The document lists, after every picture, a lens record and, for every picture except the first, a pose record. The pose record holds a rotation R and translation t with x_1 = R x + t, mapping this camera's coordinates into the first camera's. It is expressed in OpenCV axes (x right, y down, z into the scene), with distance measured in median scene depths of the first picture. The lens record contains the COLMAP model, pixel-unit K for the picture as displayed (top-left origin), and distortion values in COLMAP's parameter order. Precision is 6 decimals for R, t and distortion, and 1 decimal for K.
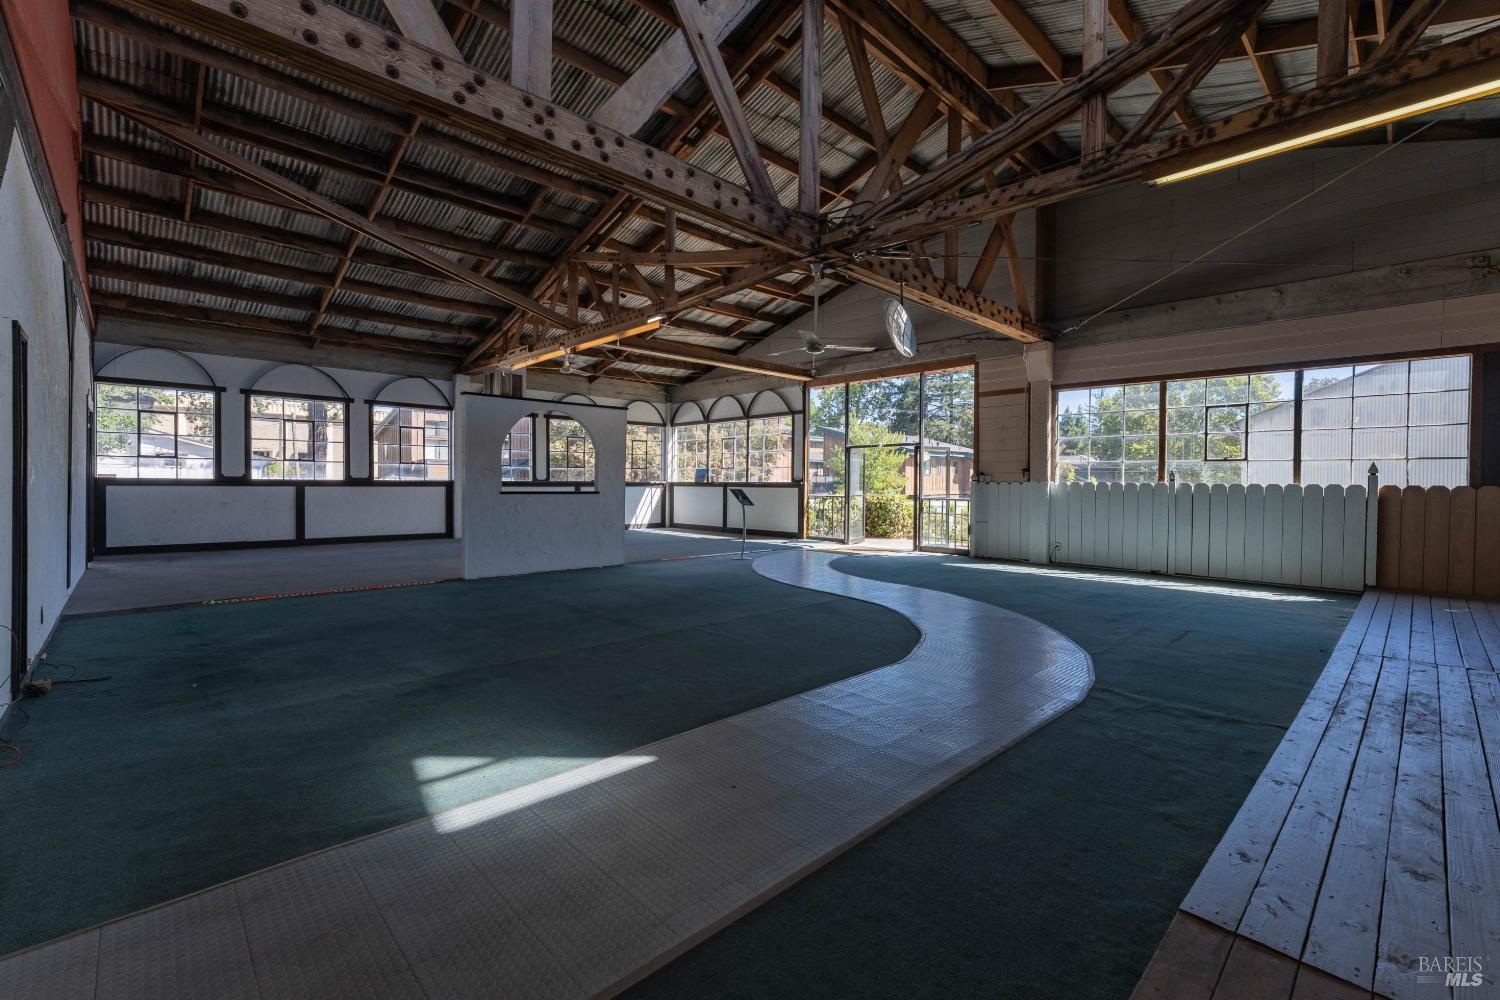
lens RADIAL K [[639.2, 0, 762.8], [0, 639.2, 500.5], [0, 0, 1]] dist [-0.010538, 0.000635]
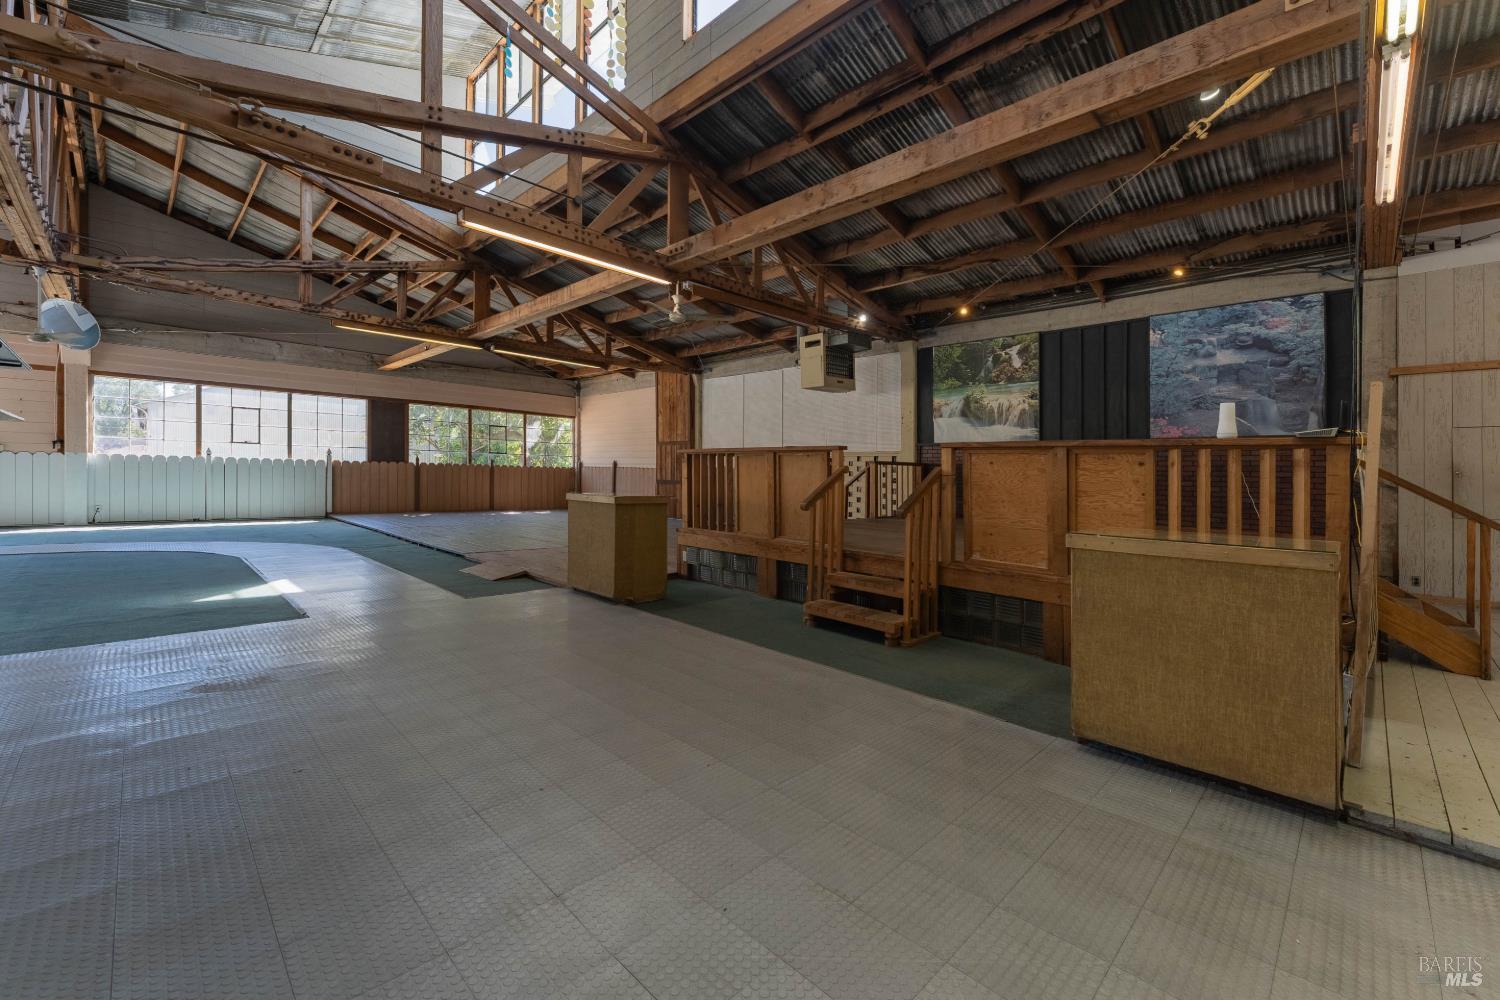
lens RADIAL K [[611.2, 0, 748.7], [0, 611.2, 464.1], [0, 0, 1]] dist [0.000638, -0.000321]
pose [[-0.007092, 0.003618, 0.999968, -0.667722], [0.004779, 0.999982, -0.003584, 0.000440], [-0.999963, 0.004753, -0.007109, -0.194606]]
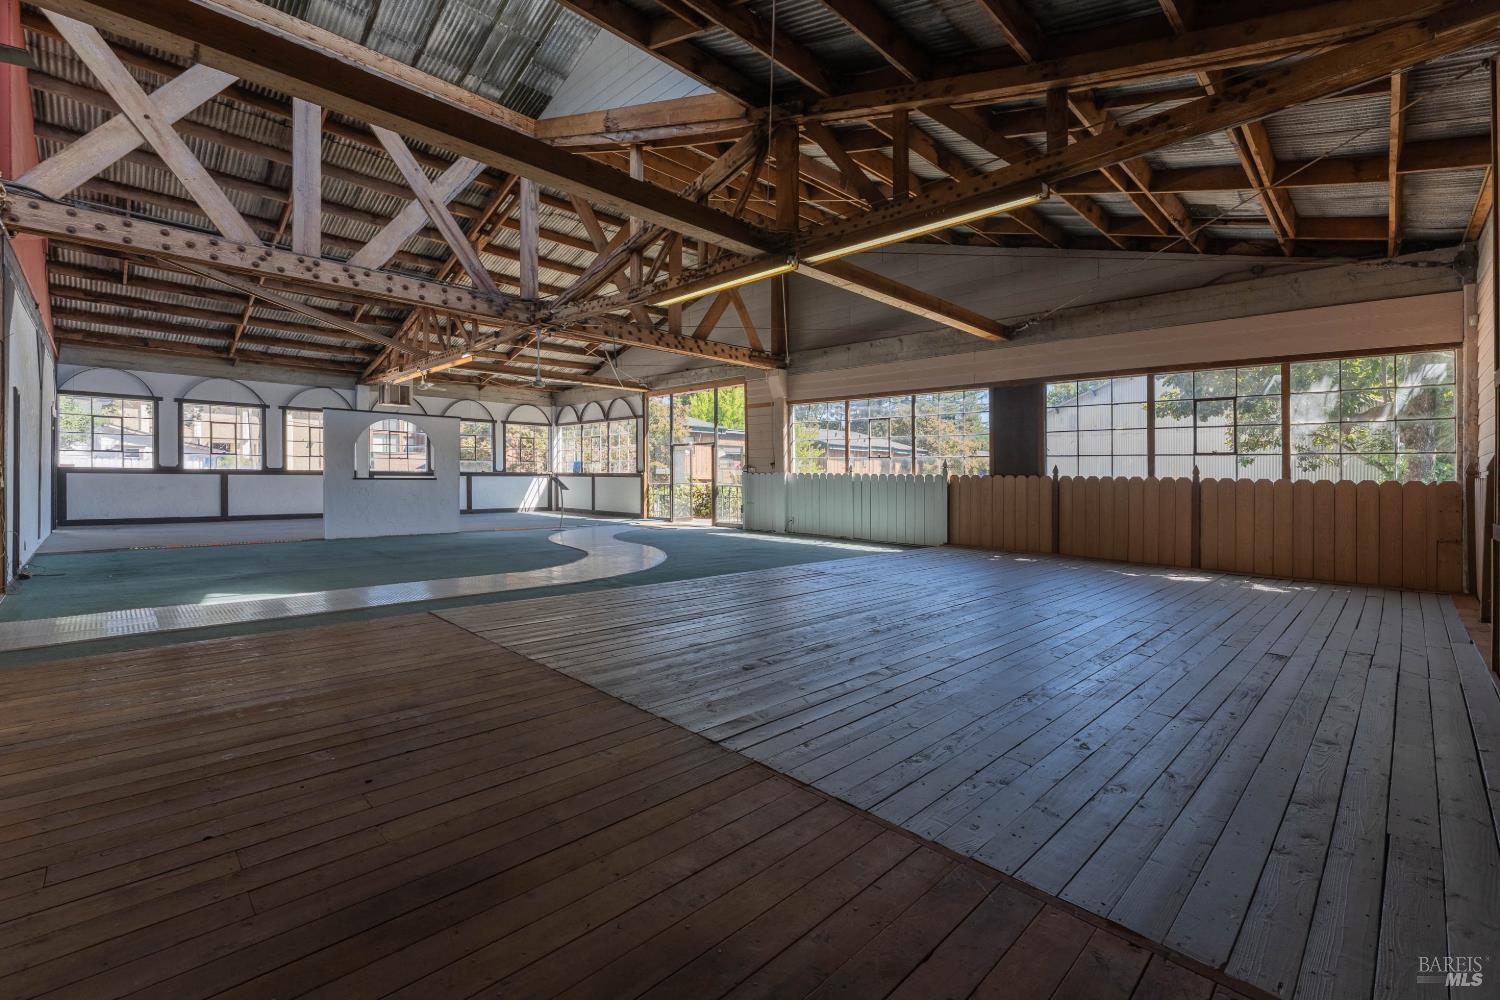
lens RADIAL K [[639.2, 0, 768.8], [0, 639.2, 494.2], [0, 0, 1]] dist [-0.010538, 0.000635]
pose [[0.999514, 0.002673, 0.031051, 0.373216], [-0.002719, 0.999995, 0.001435, 0.014875], [-0.031047, -0.001518, 0.999517, -0.351006]]
